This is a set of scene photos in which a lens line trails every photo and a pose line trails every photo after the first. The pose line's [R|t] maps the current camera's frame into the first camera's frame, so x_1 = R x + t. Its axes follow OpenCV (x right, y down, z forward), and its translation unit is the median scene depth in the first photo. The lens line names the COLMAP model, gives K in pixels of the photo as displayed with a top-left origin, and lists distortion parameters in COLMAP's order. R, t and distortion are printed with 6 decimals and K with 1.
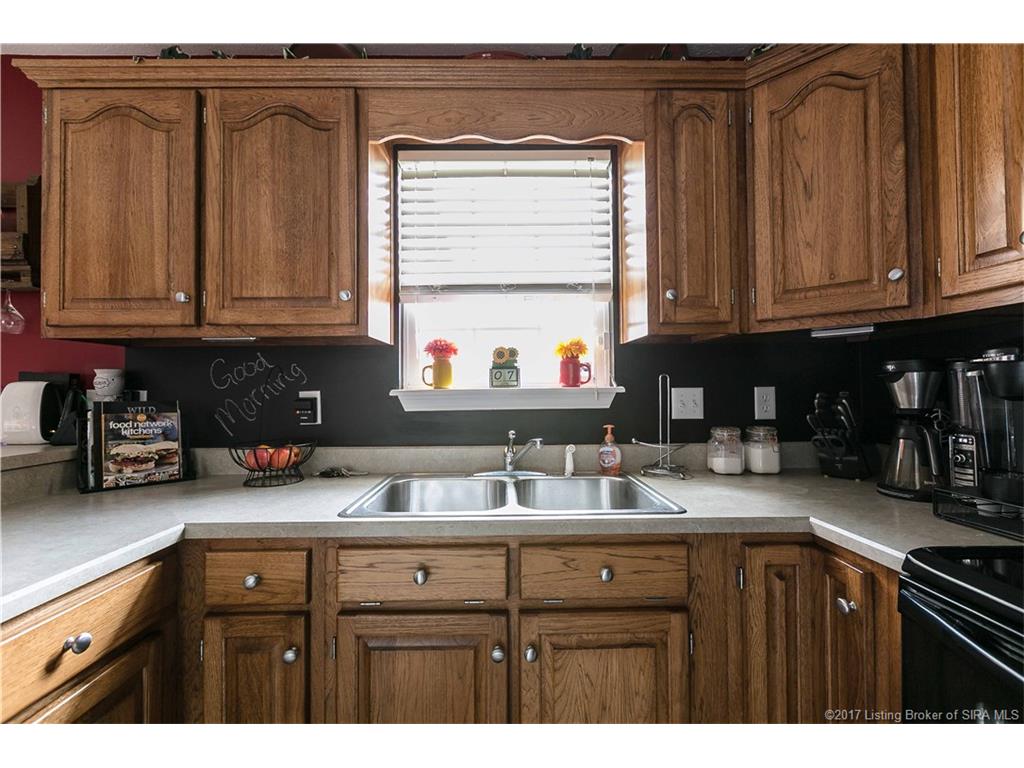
lens RADIAL K [[457.0, 0, 507.4], [0, 457.0, 380.5], [0, 0, 1]] dist [-0.003986, 0.000969]
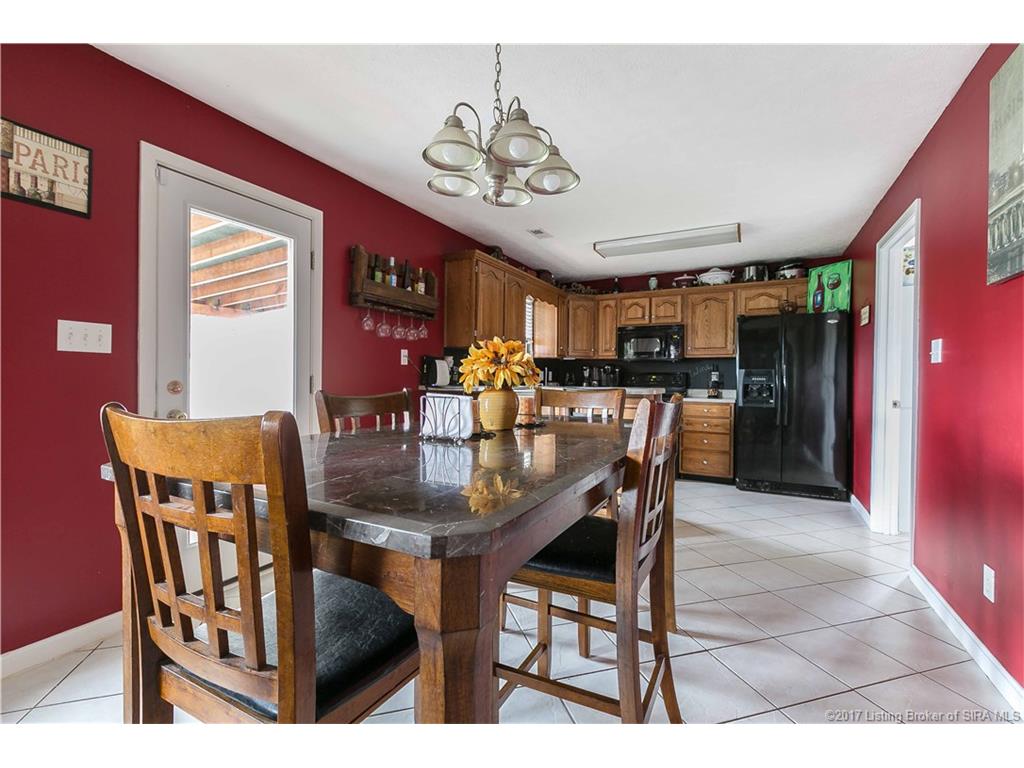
lens RADIAL K [[457.0, 0, 513.1], [0, 457.0, 382.2], [0, 0, 1]] dist [-0.003986, 0.000969]
pose [[0.481007, 0.009387, 0.876666, -3.450676], [-0.030046, 0.999532, 0.005783, 0.106450], [-0.876202, -0.029122, 0.481064, -0.600671]]
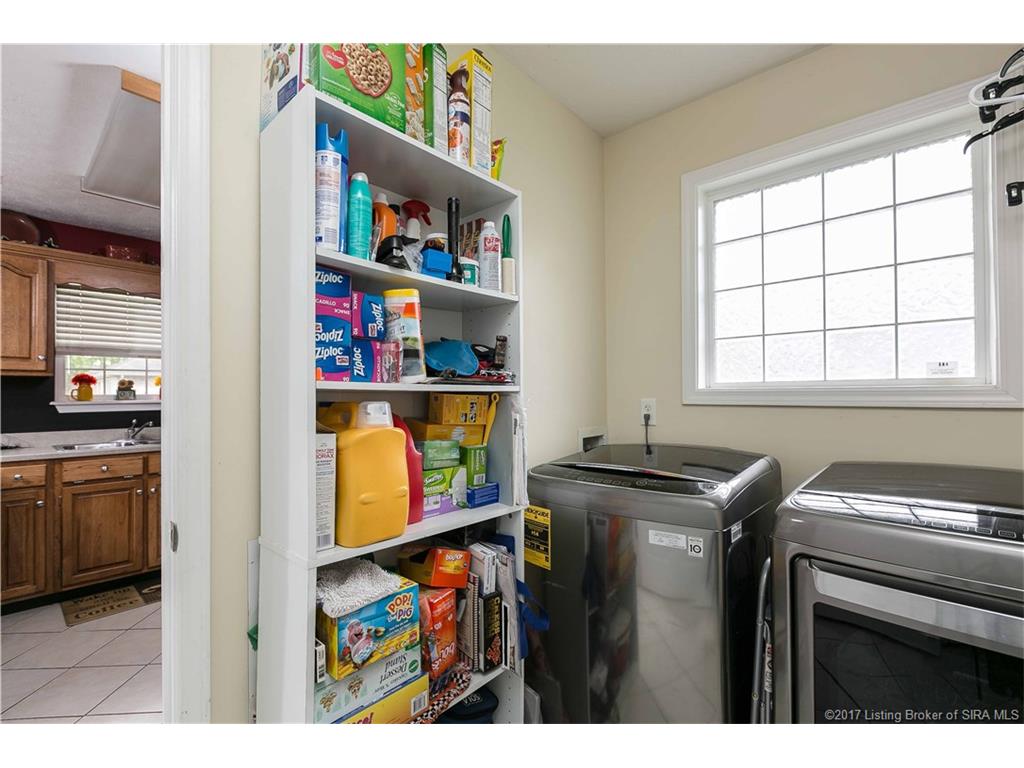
lens RADIAL K [[457.0, 0, 502.4], [0, 457.0, 384.3], [0, 0, 1]] dist [-0.003986, 0.000969]
pose [[0.683275, 0.018248, 0.729933, -0.437186], [-0.007255, 0.999808, -0.018203, -0.038268], [-0.730125, 0.007142, 0.683276, -2.034828]]
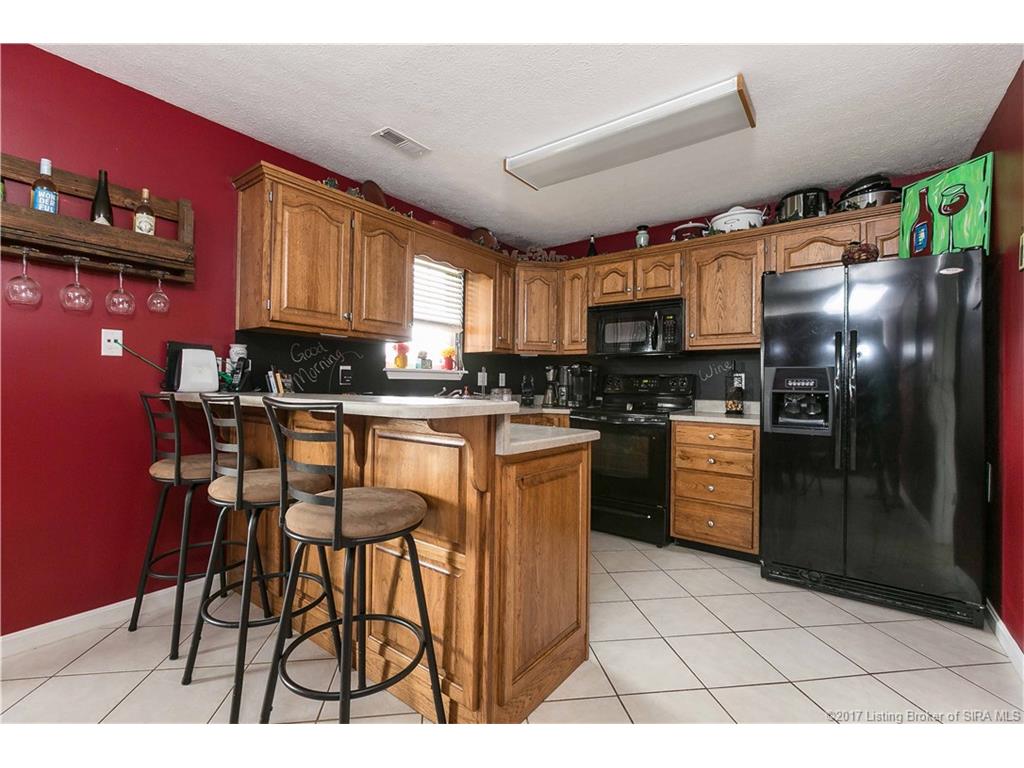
lens RADIAL K [[457.0, 0, 514.9], [0, 457.0, 382.7], [0, 0, 1]] dist [-0.003986, 0.000969]
pose [[0.608272, 0.022759, 0.793403, -1.802138], [-0.034182, 0.999413, -0.002463, 0.087627], [-0.792993, -0.025622, 0.608692, -0.778636]]
